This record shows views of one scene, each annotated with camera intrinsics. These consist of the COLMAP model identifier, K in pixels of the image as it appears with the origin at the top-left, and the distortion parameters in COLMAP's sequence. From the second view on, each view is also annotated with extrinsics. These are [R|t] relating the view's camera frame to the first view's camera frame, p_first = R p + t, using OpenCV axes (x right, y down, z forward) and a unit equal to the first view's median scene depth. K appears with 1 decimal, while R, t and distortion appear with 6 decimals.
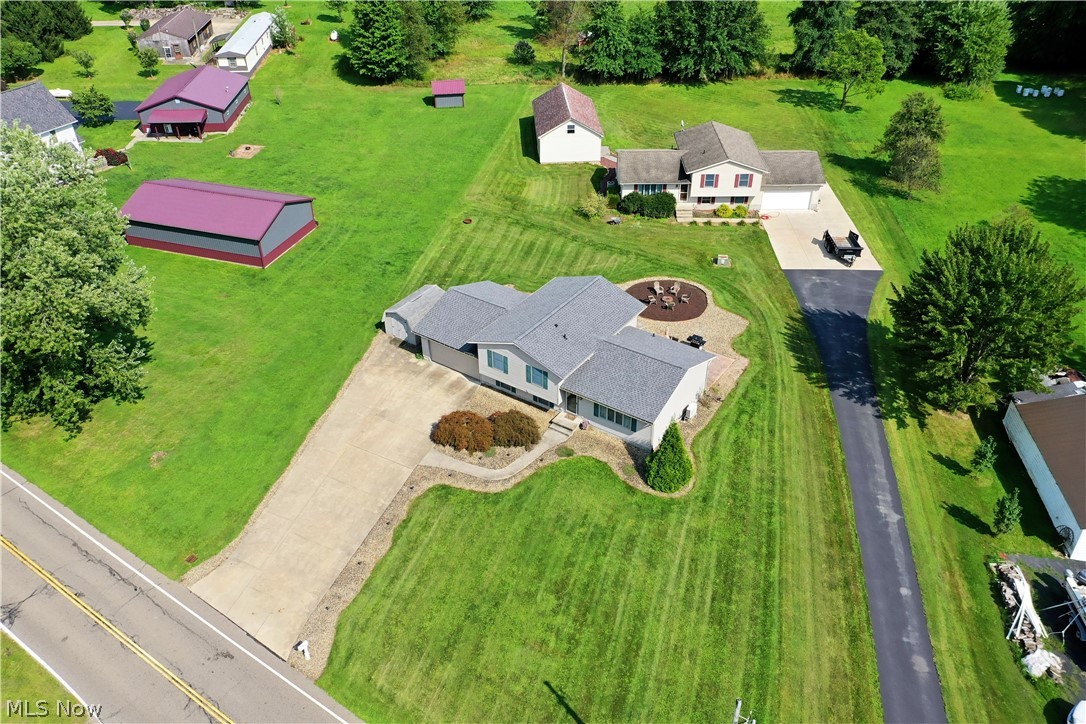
lens RADIAL K [[859.3, 0, 538.7], [0, 859.3, 354.8], [0, 0, 1]] dist [0.014771, 0.012766]
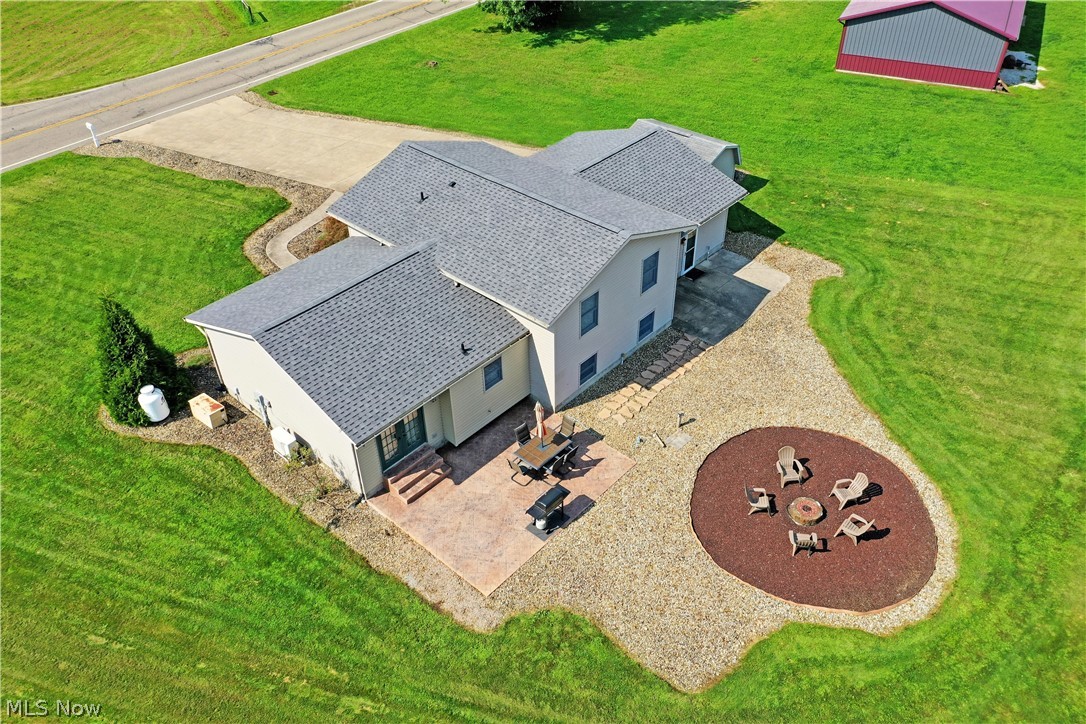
lens RADIAL K [[859.3, 0, 538.7], [0, 859.3, 354.8], [0, 0, 1]] dist [0.014771, 0.012766]
pose [[-0.123993, 0.627339, -0.768811, 0.433084], [-0.537480, 0.608826, 0.583478, -0.273710], [0.834111, 0.485568, 0.261692, 0.864178]]
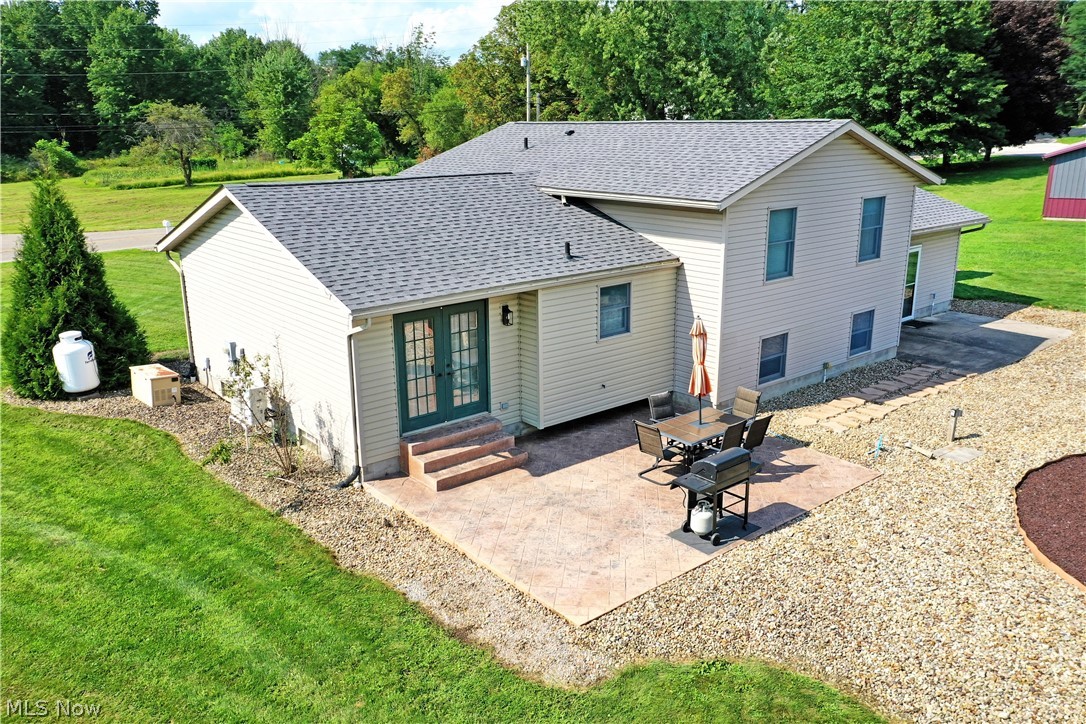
lens RADIAL K [[859.3, 0, 538.7], [0, 859.3, 354.8], [0, 0, 1]] dist [0.014771, 0.012766]
pose [[-0.262888, 0.269707, -0.926363, 0.355388], [-0.527198, 0.763970, 0.372038, -0.084207], [0.808055, 0.586181, -0.058650, 0.962547]]
